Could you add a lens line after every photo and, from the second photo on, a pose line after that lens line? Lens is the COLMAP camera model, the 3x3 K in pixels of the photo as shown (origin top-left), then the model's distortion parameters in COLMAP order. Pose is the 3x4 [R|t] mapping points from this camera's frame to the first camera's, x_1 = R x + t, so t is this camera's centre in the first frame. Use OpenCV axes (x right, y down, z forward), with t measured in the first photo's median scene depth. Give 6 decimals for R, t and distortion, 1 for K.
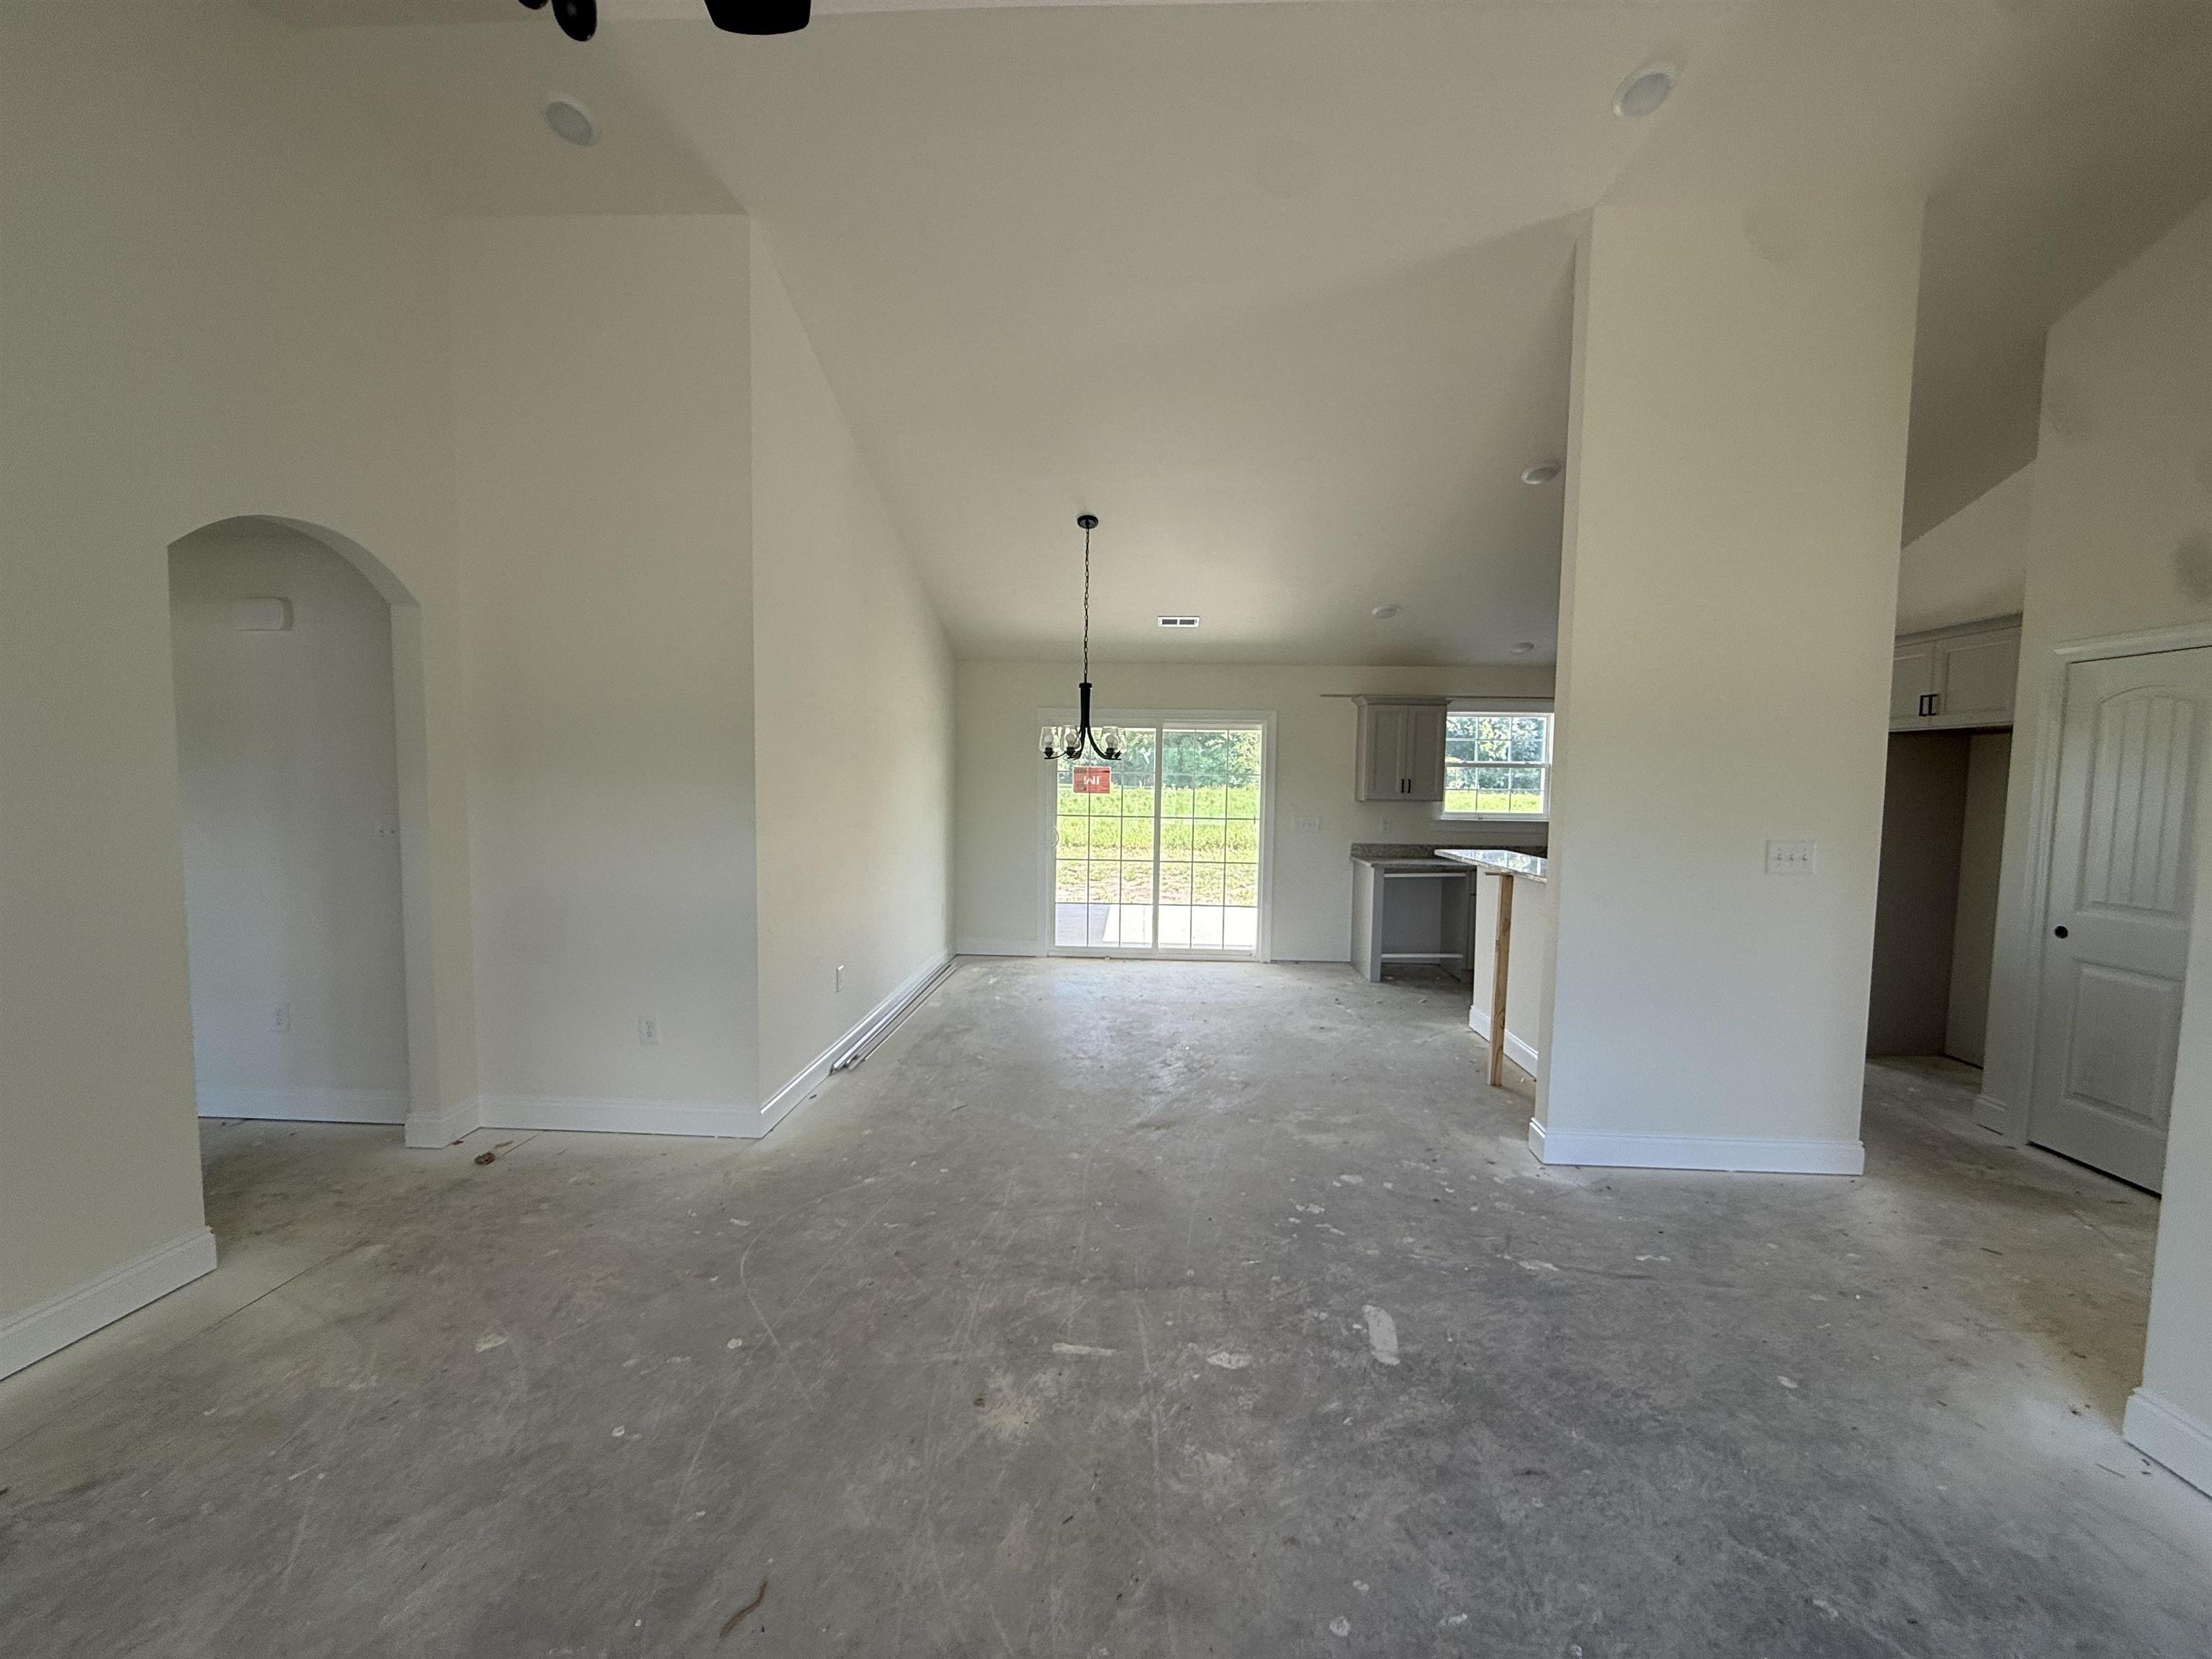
lens RADIAL K [[875.0, 0, 1097.3], [0, 875.0, 832.1], [0, 0, 1]] dist [0.001963, -0.000685]
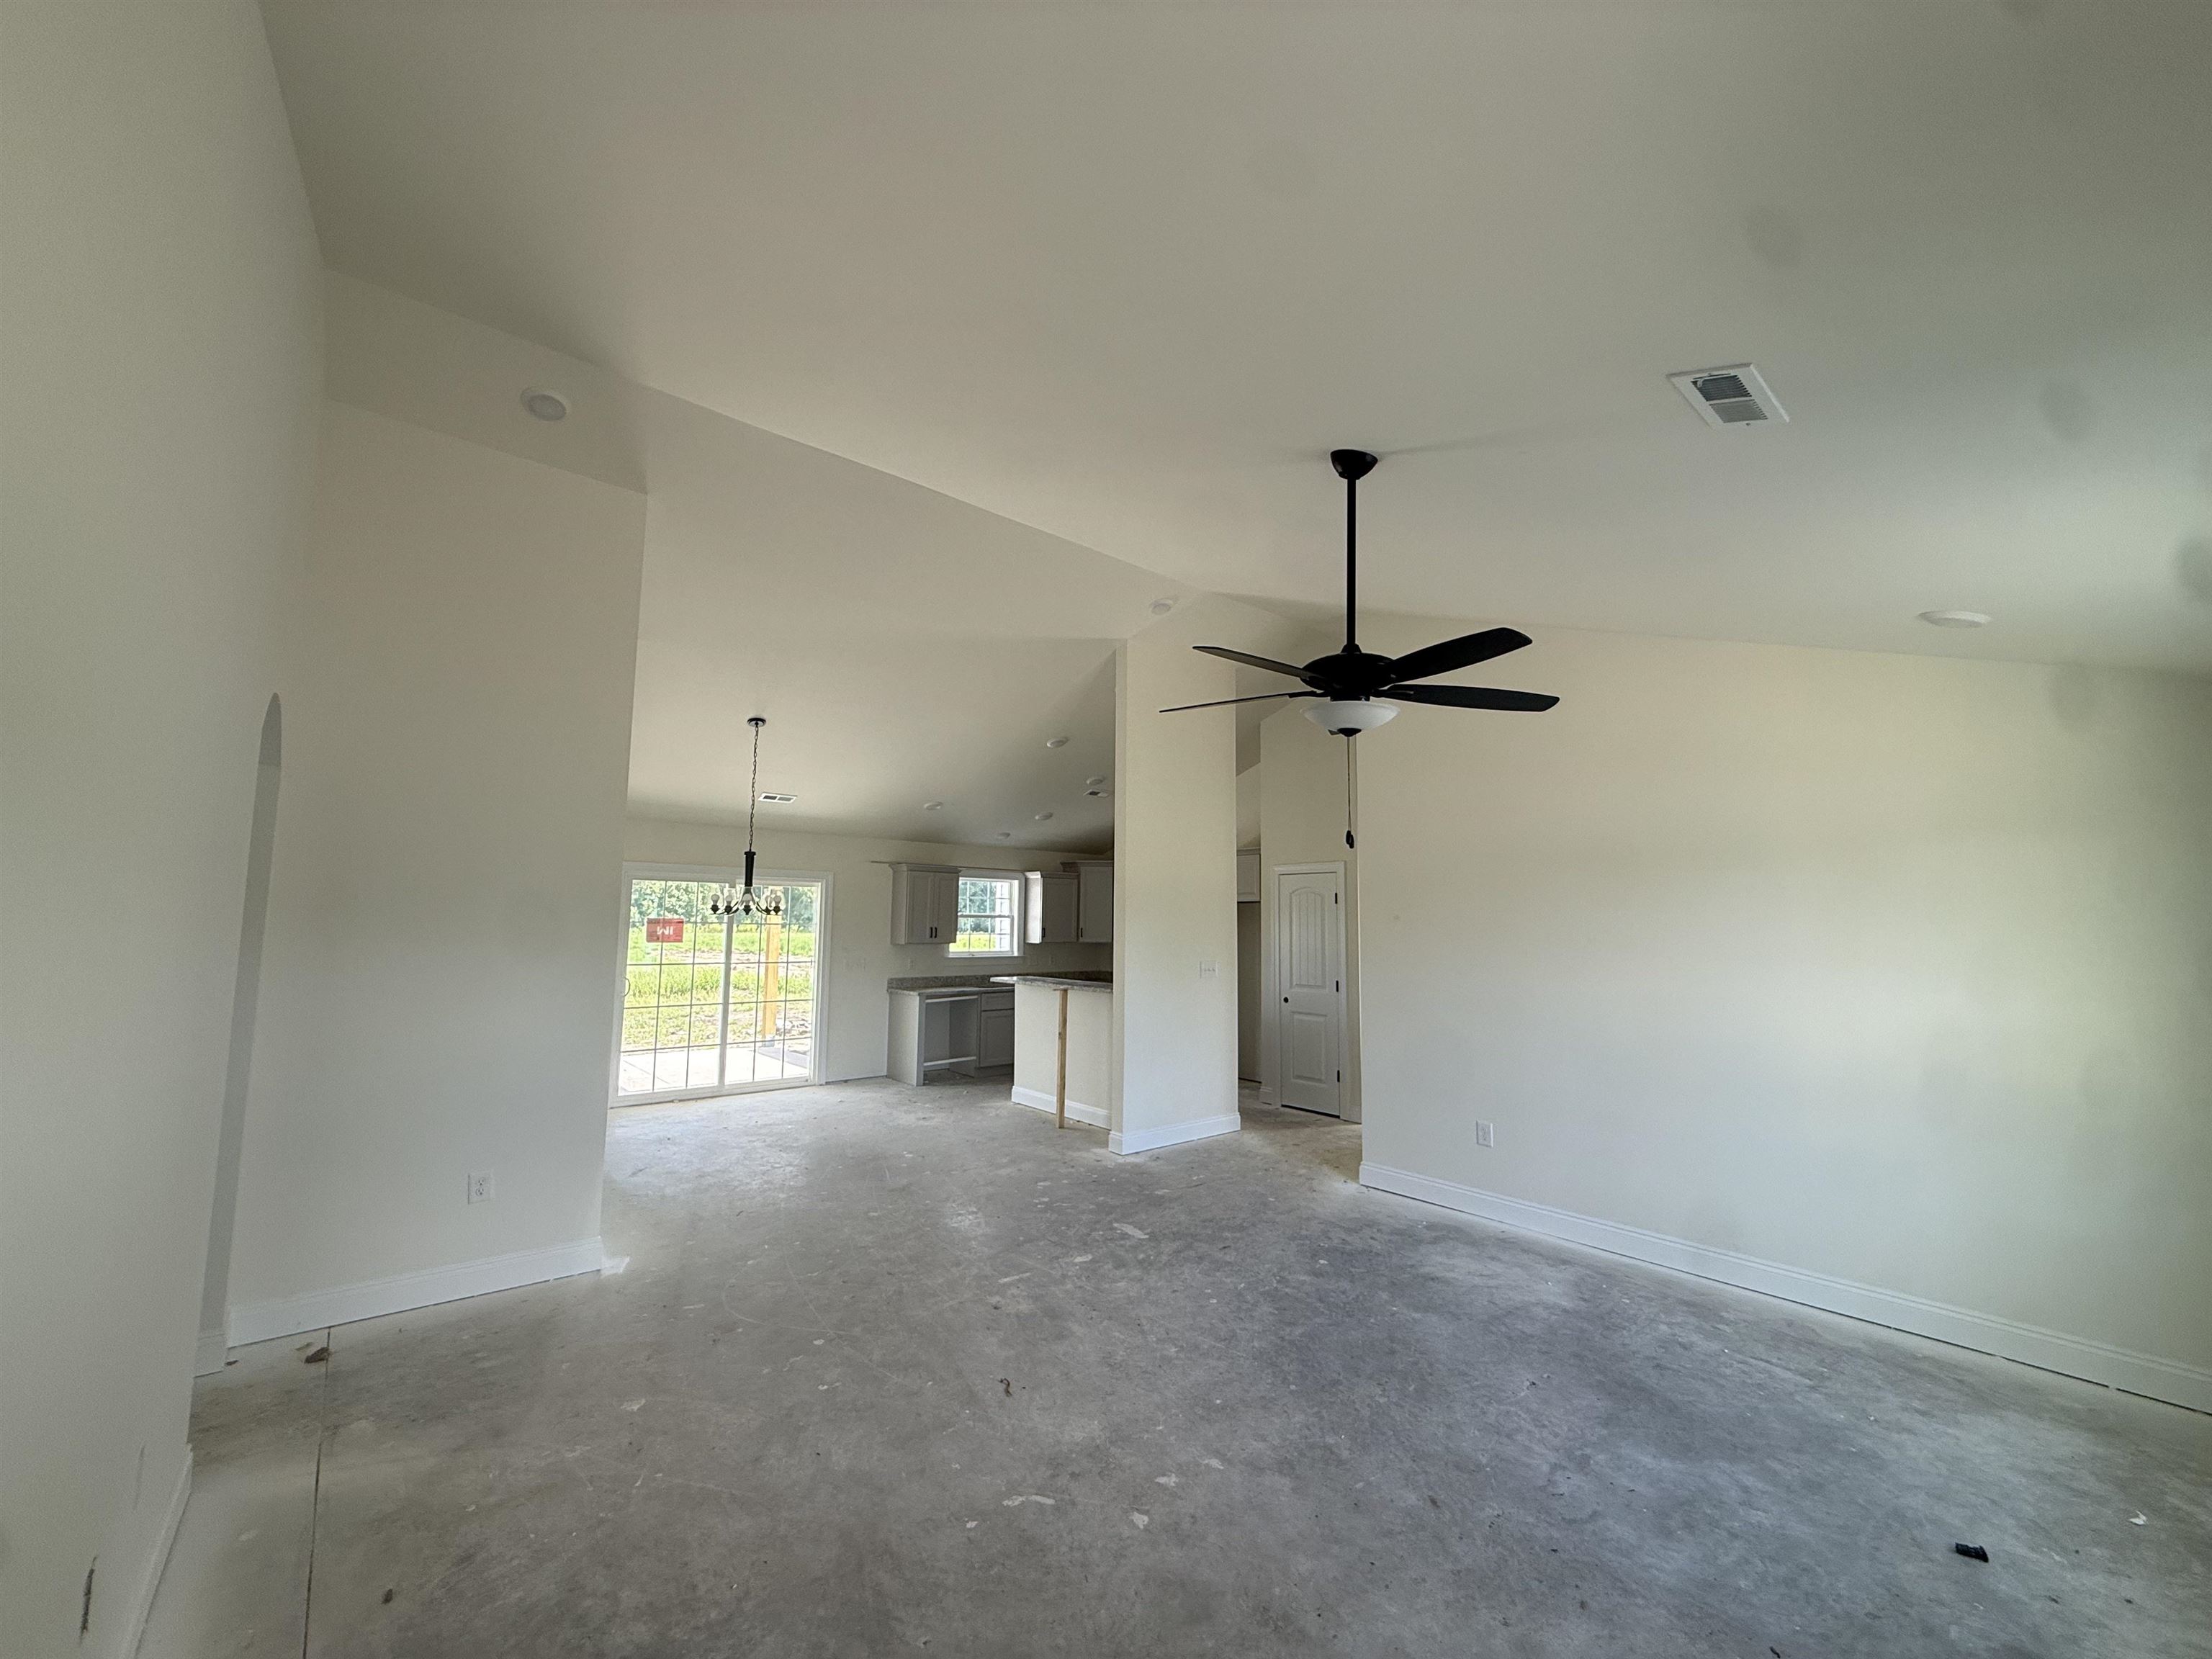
lens RADIAL K [[875.0, 0, 1099.6], [0, 875.0, 834.7], [0, 0, 1]] dist [0.001963, -0.000685]
pose [[0.732826, 0.062166, 0.677570, -0.738429], [0.043996, 0.989404, -0.138361, -0.009024], [-0.678992, 0.131205, 0.722326, -0.299061]]
